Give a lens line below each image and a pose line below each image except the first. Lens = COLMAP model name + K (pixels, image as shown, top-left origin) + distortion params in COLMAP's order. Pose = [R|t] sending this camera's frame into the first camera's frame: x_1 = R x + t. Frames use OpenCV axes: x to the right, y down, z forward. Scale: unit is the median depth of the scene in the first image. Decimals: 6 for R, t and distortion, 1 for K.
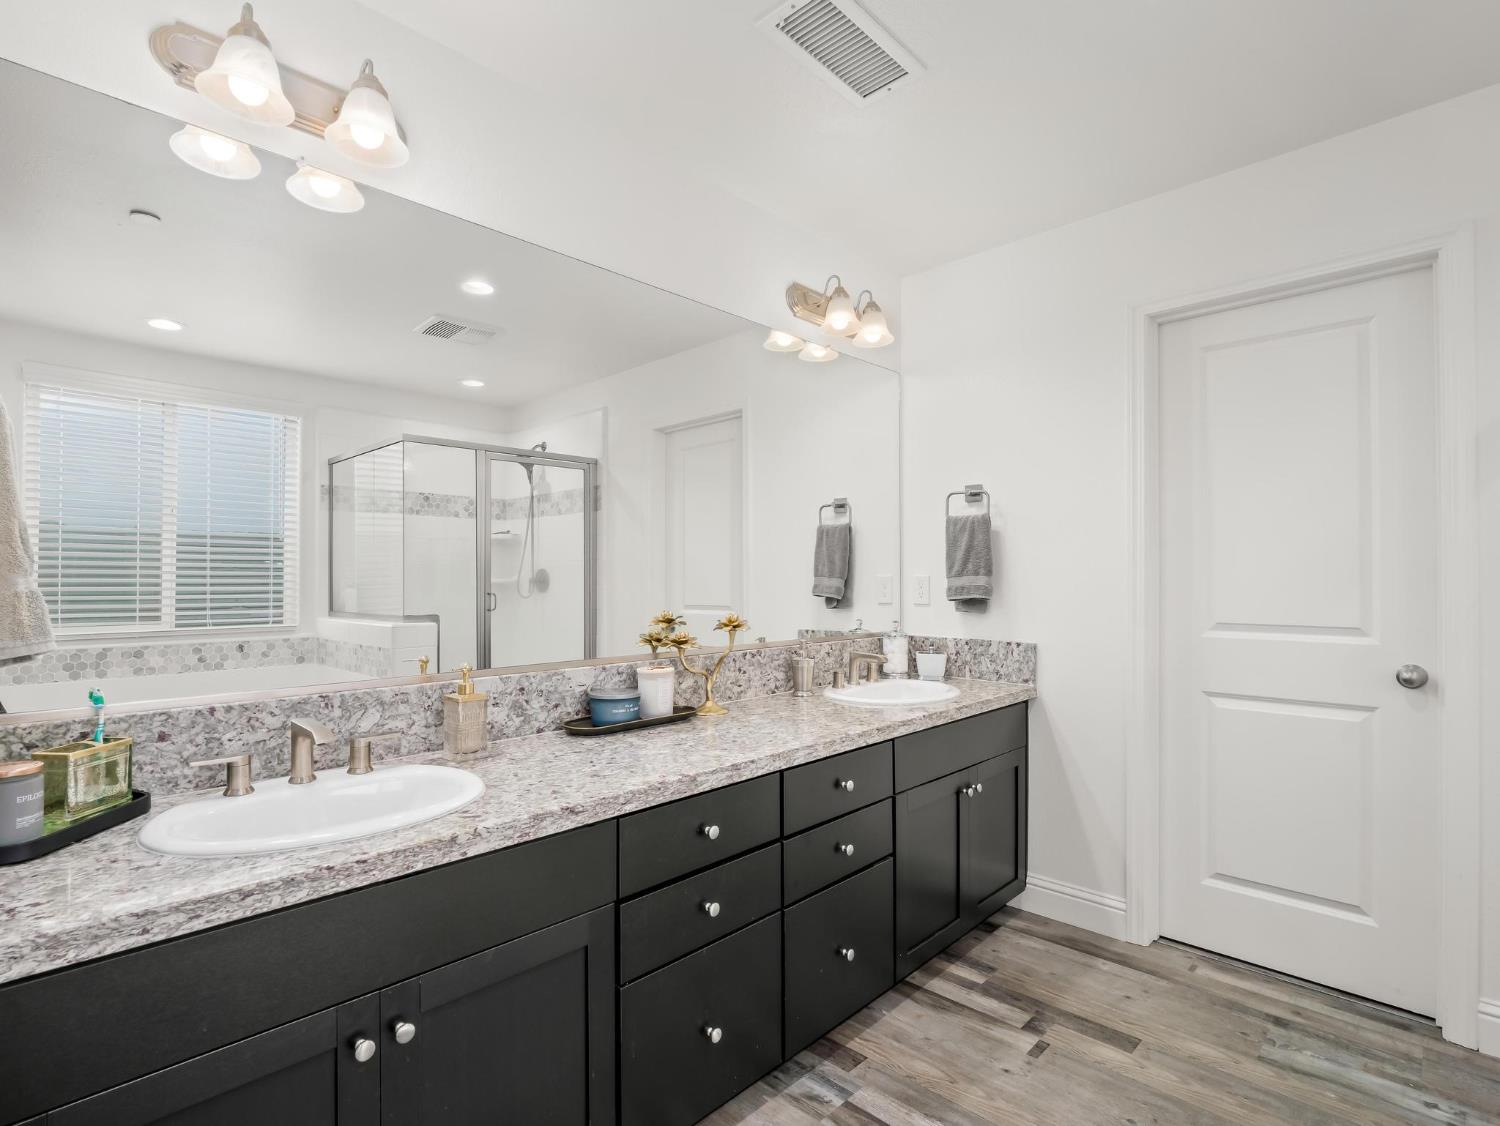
lens RADIAL K [[739.7, 0, 736.3], [0, 739.7, 570.2], [0, 0, 1]] dist [-0.015320, -0.000855]
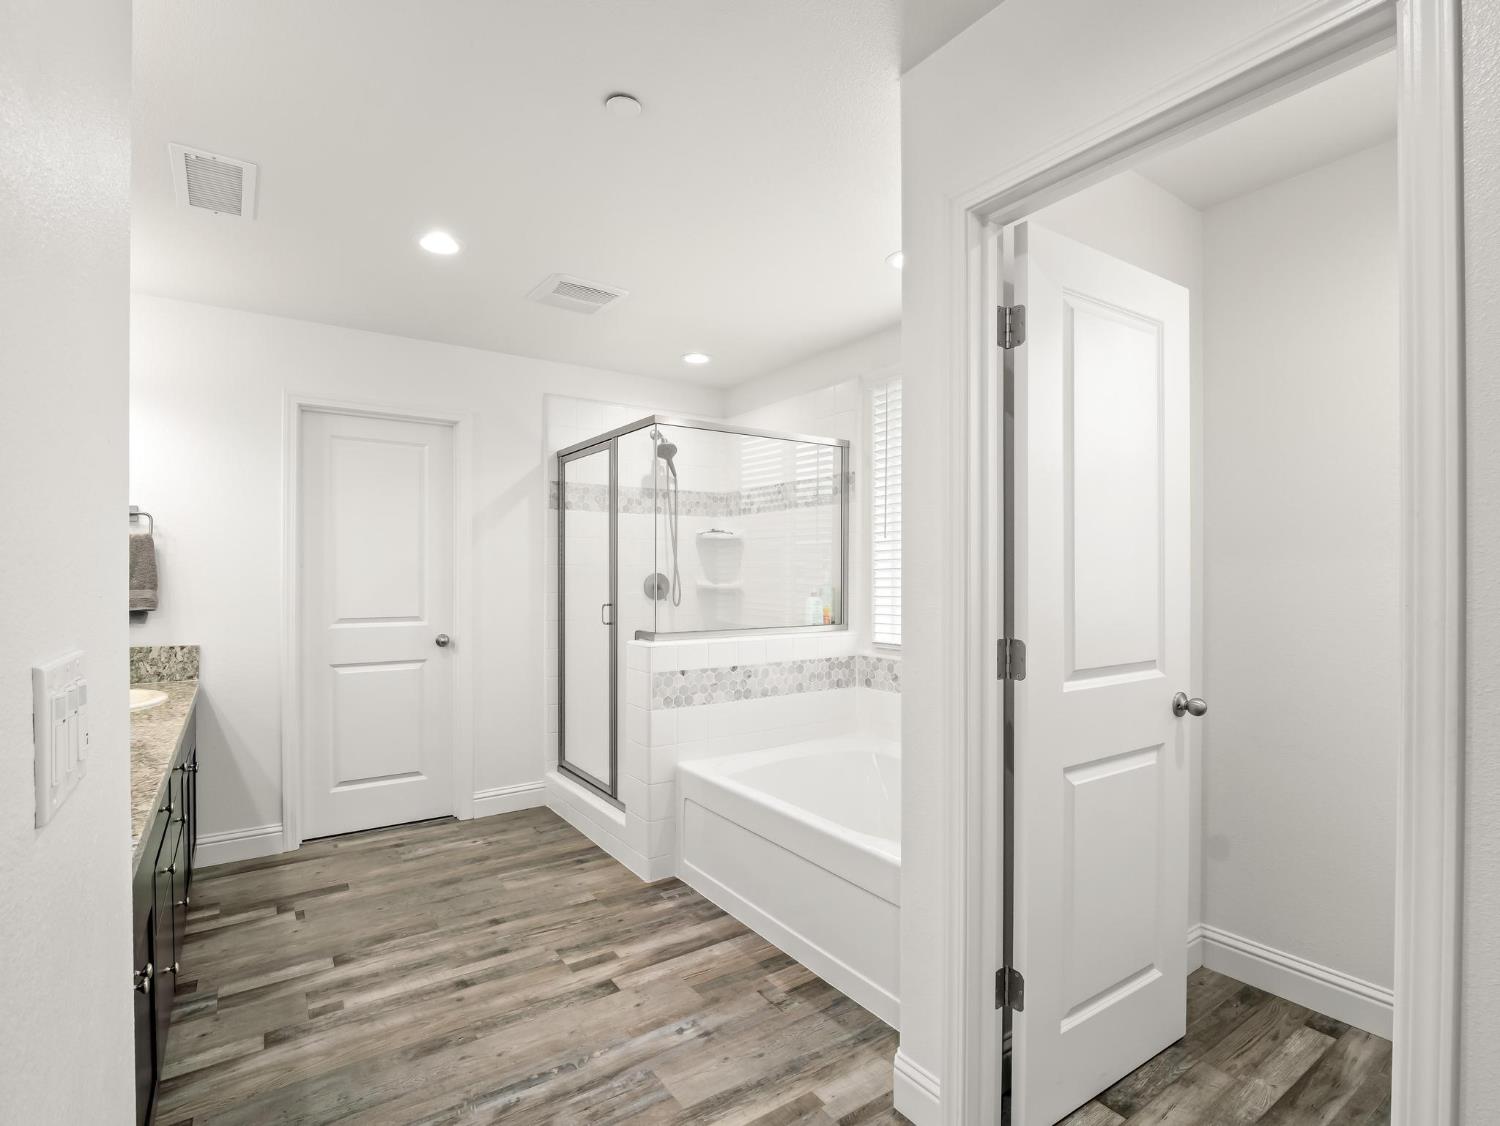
lens RADIAL K [[739.7, 0, 736.3], [0, 739.7, 570.2], [0, 0, 1]] dist [-0.015320, -0.000855]
pose [[0.199848, 0.006090, 0.979808, -0.744214], [-0.011186, 0.999930, -0.003933, -0.035424], [-0.979763, -0.010174, 0.199902, -0.123368]]
